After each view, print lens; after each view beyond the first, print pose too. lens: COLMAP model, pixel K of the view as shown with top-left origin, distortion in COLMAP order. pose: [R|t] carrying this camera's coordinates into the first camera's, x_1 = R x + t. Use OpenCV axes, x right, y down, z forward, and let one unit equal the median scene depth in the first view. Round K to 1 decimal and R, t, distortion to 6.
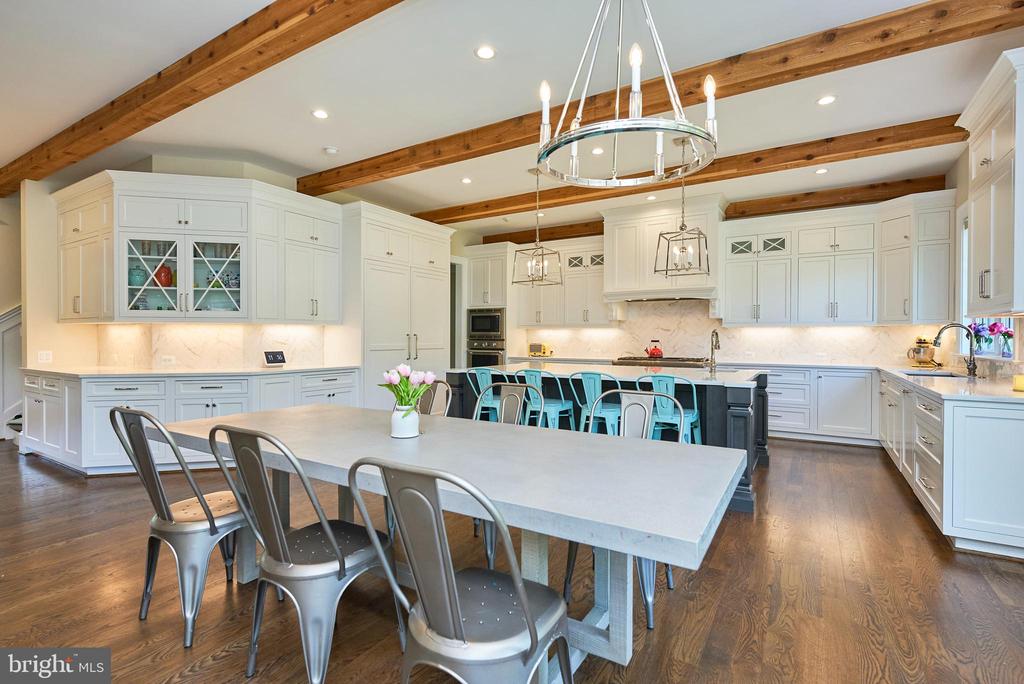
lens RADIAL K [[485.5, 0, 512.0], [0, 485.5, 342.0], [0, 0, 1]] dist [-0.003350, -0.000290]
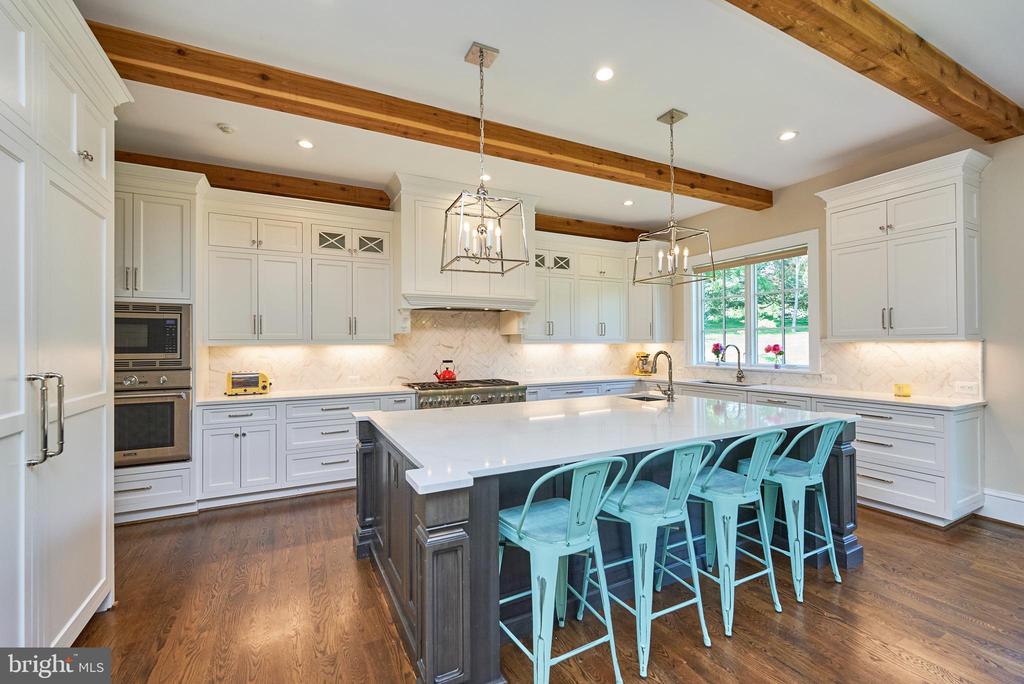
lens RADIAL K [[431.2, 0, 512.0], [0, 431.2, 342.0], [0, 0, 1]] dist [-0.001078, 0.000043]
pose [[0.516210, -0.000214, 0.856462, -0.253082], [0.015386, 0.999841, -0.009024, -0.025679], [-0.856324, 0.017835, 0.516131, 0.555777]]
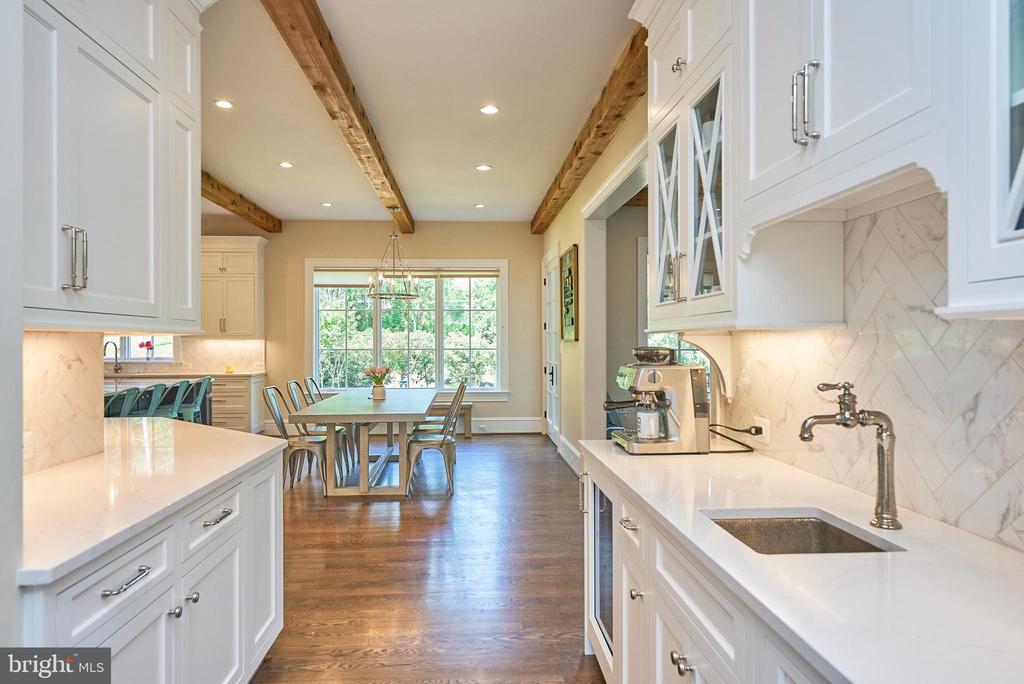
lens RADIAL K [[657.8, 0, 512.0], [0, 657.8, 342.0], [0, 0, 1]] dist [-0.000925, -0.000588]
pose [[-0.581575, 0.000495, 0.813493, -0.954303], [0.009977, 0.999929, 0.006524, -0.021451], [-0.813432, 0.011910, -0.581538, 0.724986]]
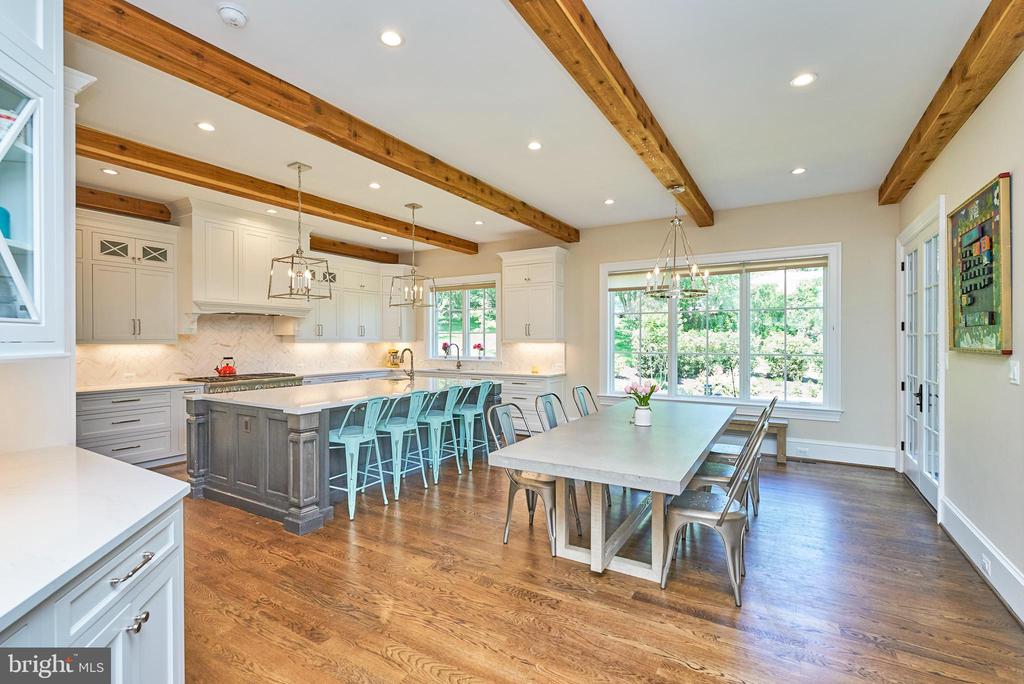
lens RADIAL K [[463.2, 0, 512.0], [0, 463.2, 342.0], [0, 0, 1]] dist [-0.002106, -0.000605]
pose [[-0.009871, -0.006587, 0.999930, -0.586347], [0.011210, 0.999915, 0.006697, -0.032382], [-0.999888, 0.011275, -0.009796, 0.480536]]
